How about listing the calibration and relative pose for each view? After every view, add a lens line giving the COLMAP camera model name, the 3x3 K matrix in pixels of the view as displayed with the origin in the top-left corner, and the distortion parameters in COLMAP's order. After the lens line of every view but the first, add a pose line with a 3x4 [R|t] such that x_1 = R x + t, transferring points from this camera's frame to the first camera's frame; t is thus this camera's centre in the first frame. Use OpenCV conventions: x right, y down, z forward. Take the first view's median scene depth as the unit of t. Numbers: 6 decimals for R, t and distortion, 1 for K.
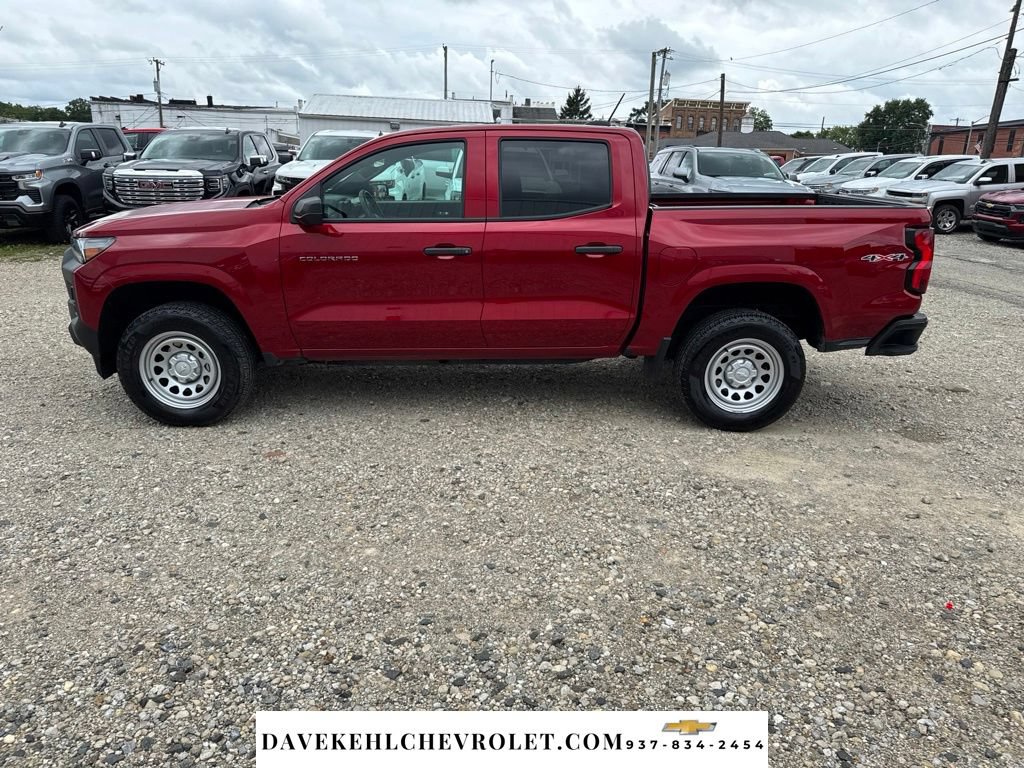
lens RADIAL K [[717.4, 0, 515.4], [0, 717.4, 389.3], [0, 0, 1]] dist [0.023050, -0.029061]
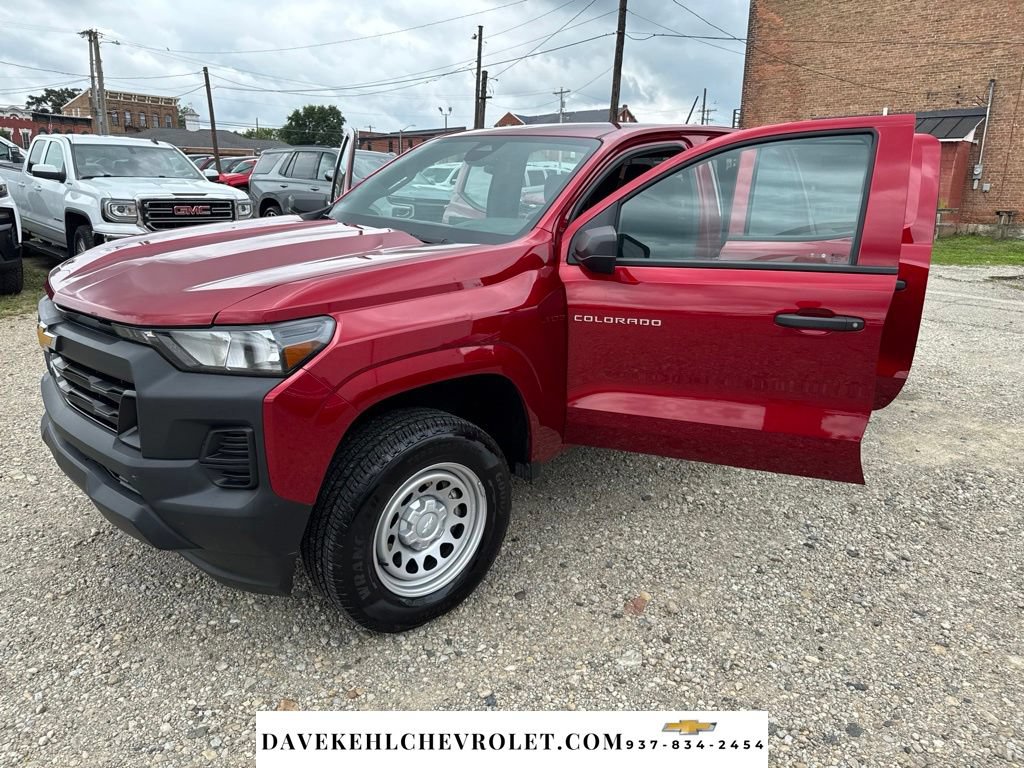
lens RADIAL K [[714.7, 0, 519.0], [0, 714.7, 385.0], [0, 0, 1]] dist [0.000944, -0.007800]
pose [[0.746467, -0.179721, 0.640692, -0.969999], [0.180927, 0.981380, 0.064490, -0.211220], [-0.640353, 0.067778, 0.765084, 0.647630]]
